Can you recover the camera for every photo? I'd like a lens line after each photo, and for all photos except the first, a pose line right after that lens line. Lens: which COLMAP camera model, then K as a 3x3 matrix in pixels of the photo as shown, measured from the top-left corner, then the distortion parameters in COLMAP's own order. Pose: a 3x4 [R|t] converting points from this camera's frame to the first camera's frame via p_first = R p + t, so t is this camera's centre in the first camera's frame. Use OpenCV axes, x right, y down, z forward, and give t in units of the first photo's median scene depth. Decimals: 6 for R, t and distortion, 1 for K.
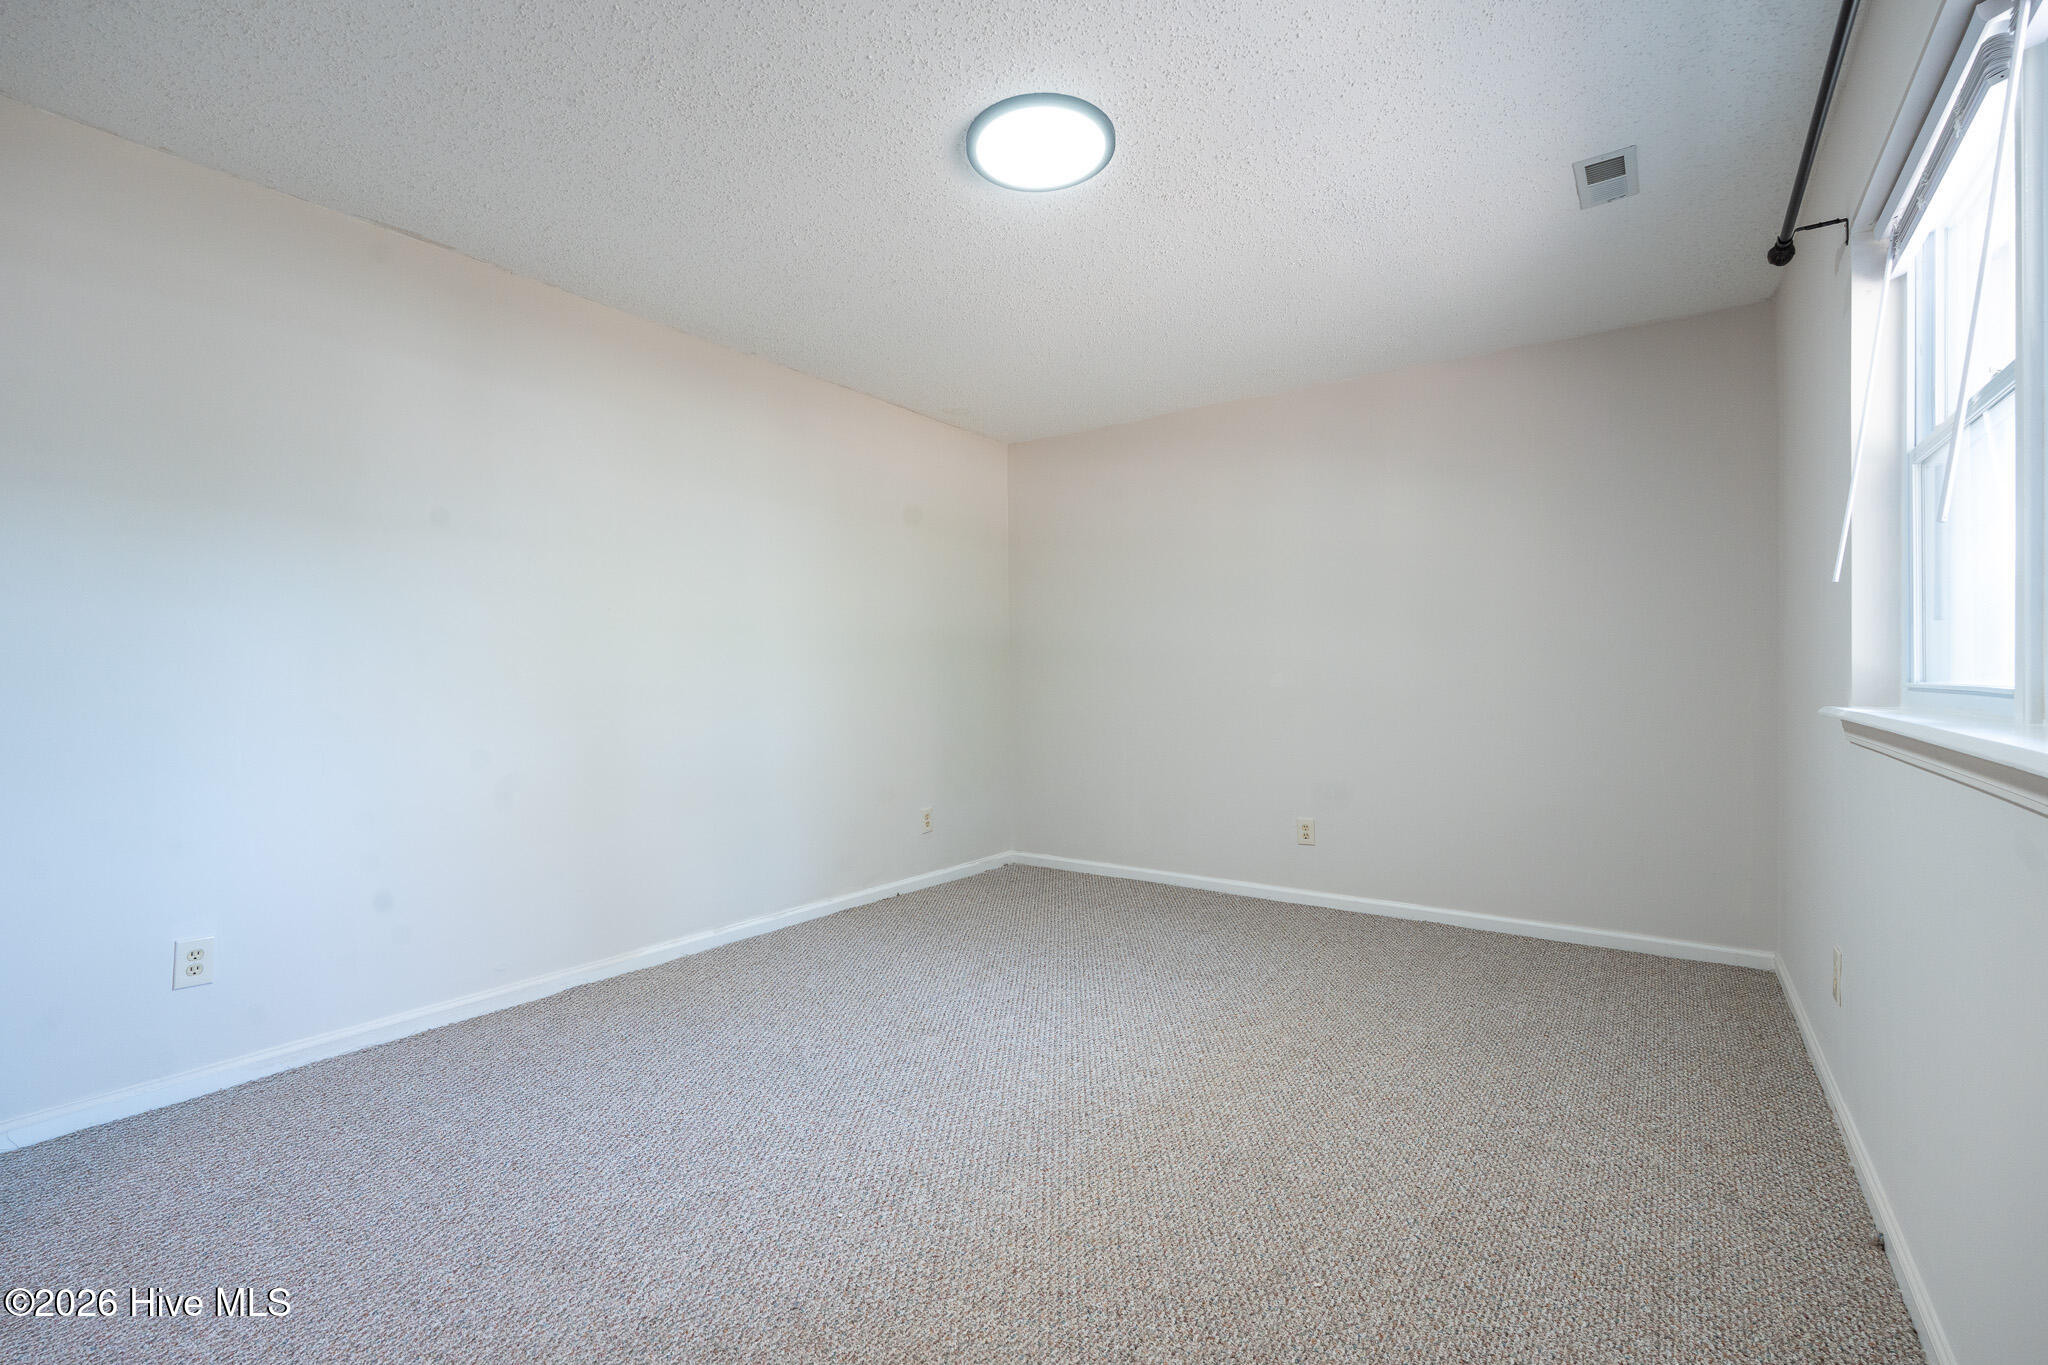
lens RADIAL K [[892.8, 0, 1024.0], [0, 892.8, 682.5], [0, 0, 1]] dist [-0.004005, 0.000345]
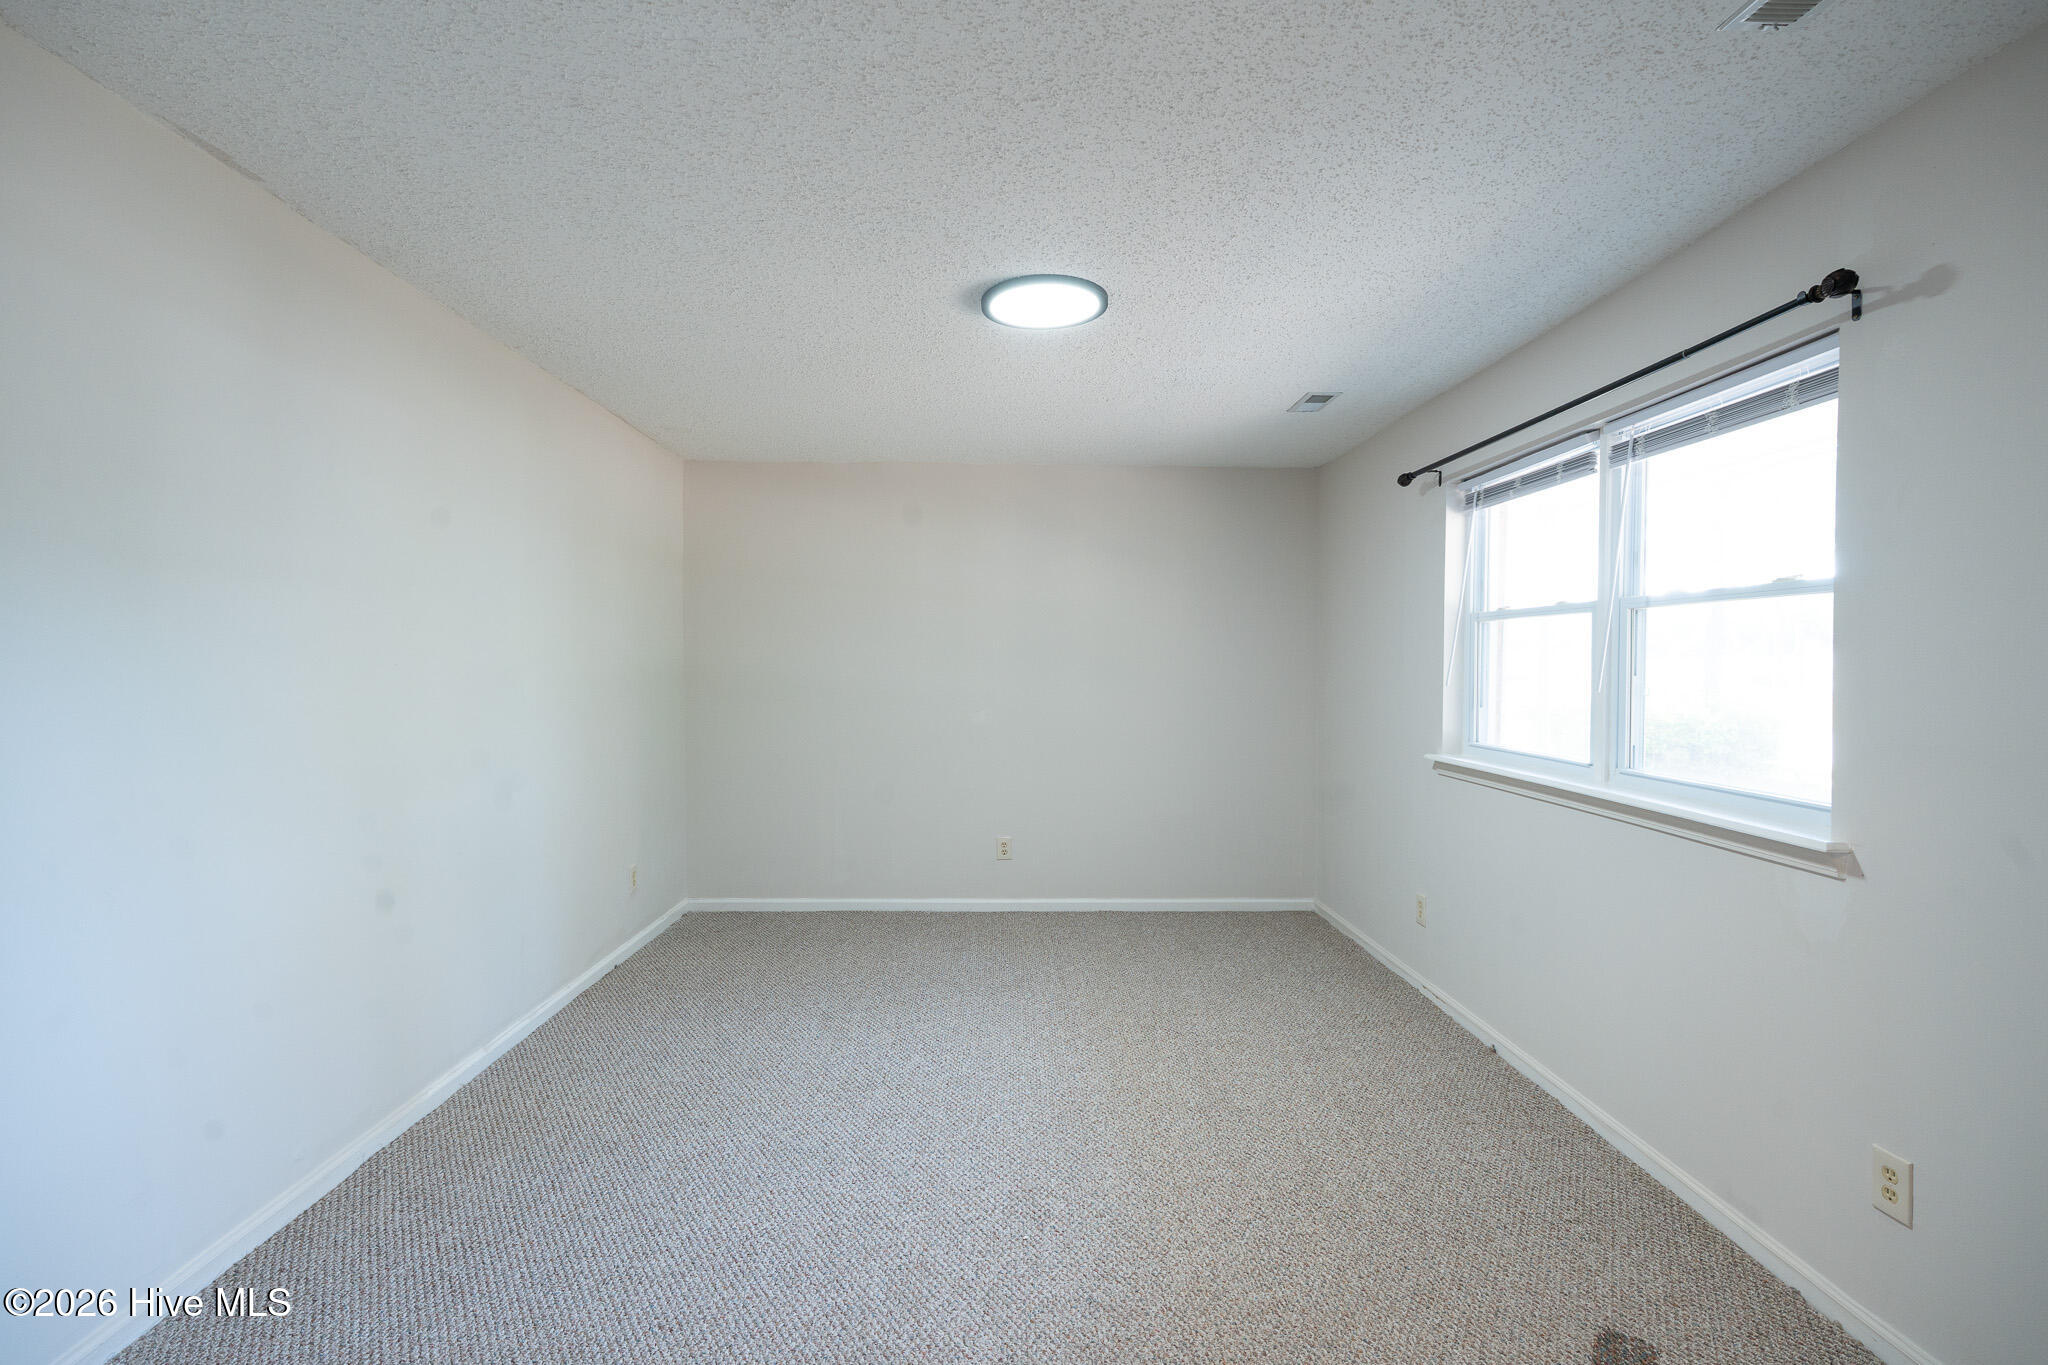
lens RADIAL K [[948.3, 0, 1021.1], [0, 948.3, 681.3], [0, 0, 1]] dist [-0.001837, 0.000118]
pose [[0.799248, -0.000494, 0.601001, -0.597391], [-0.007135, 0.999921, 0.010310, -0.091791], [-0.600959, -0.012529, 0.799182, 0.009608]]
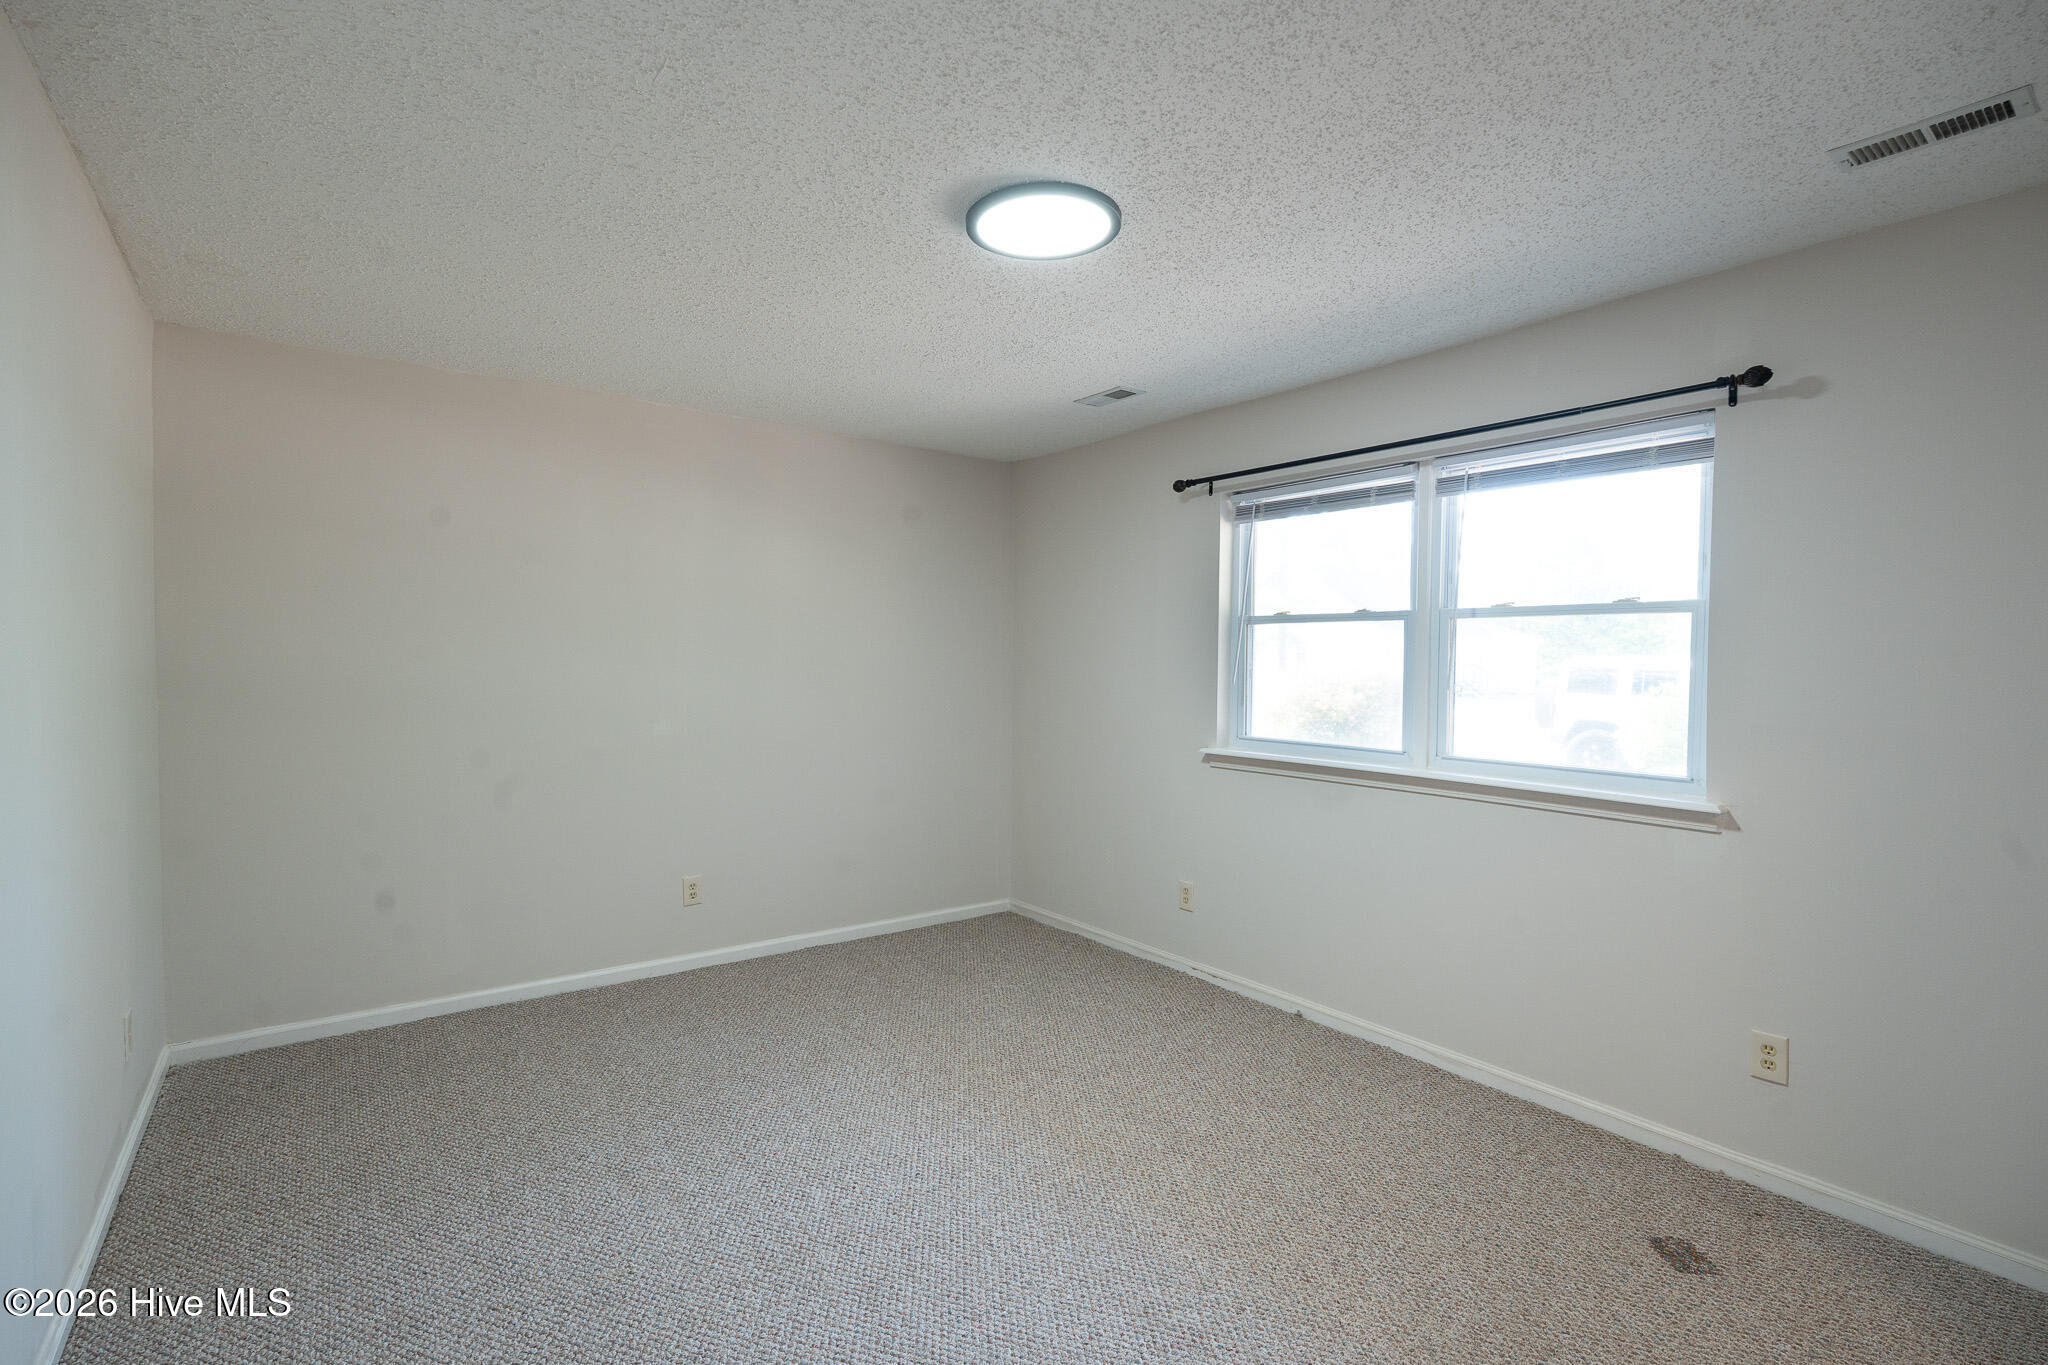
lens RADIAL K [[948.3, 0, 1021.1], [0, 948.3, 681.3], [0, 0, 1]] dist [-0.001837, 0.000118]
pose [[0.301076, -0.010676, 0.953540, -0.763112], [-0.006466, 0.999891, 0.013236, -0.096834], [-0.953578, -0.010151, 0.300974, 0.559744]]
